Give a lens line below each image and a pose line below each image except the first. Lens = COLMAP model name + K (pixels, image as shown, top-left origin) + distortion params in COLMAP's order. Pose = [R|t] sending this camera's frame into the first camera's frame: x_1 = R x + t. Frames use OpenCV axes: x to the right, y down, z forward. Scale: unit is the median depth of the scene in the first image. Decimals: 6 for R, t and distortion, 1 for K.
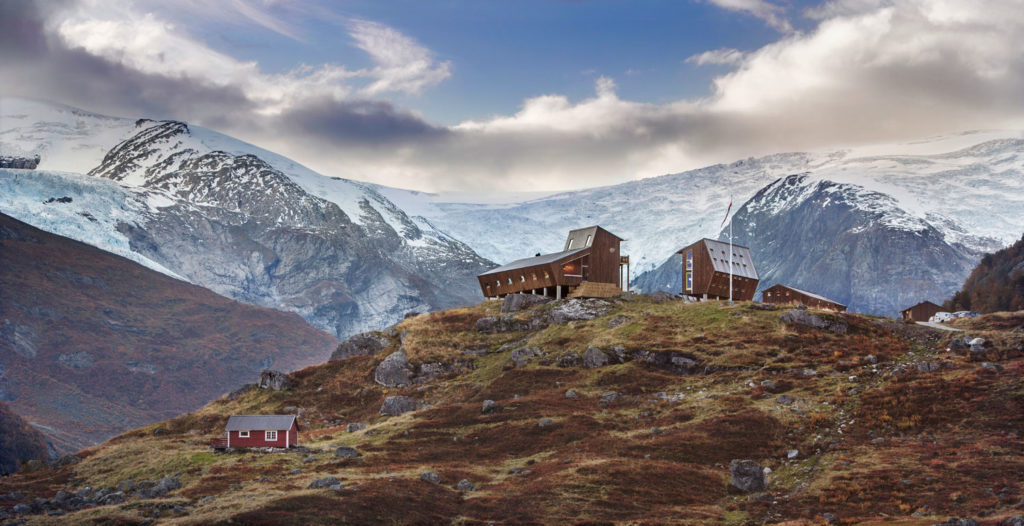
lens RADIAL K [[3322.4, 0, 511.5], [0, 3322.4, 265.4], [0, 0, 1]] dist [-0.251493, 0.000000]
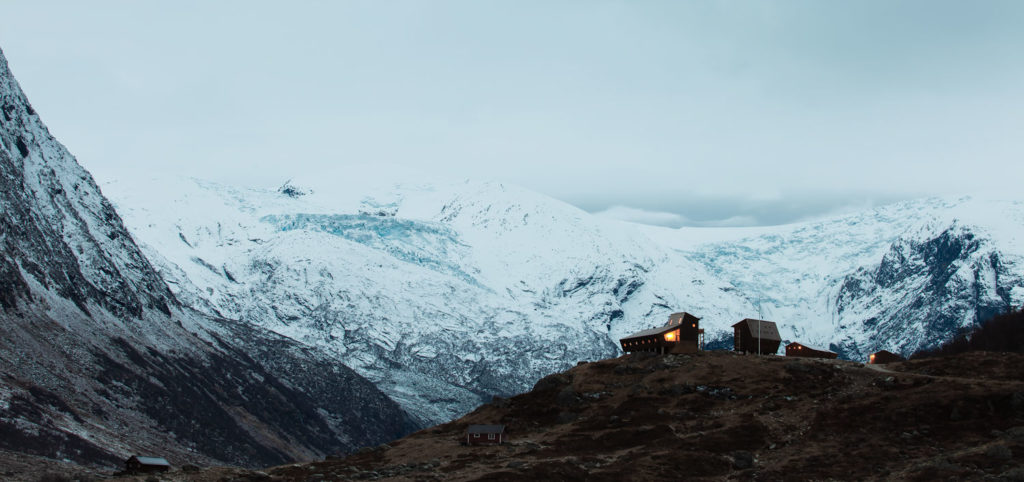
lens RADIAL K [[2410.4, 0, 511.8], [0, 2410.4, 240.5], [0, 0, 1]] dist [-0.436662, 0.000000]
pose [[0.995462, -0.004642, -0.095051, 0.061692], [0.003184, 0.999875, -0.015485, -0.034556], [0.095111, 0.015112, 0.995352, -0.317053]]
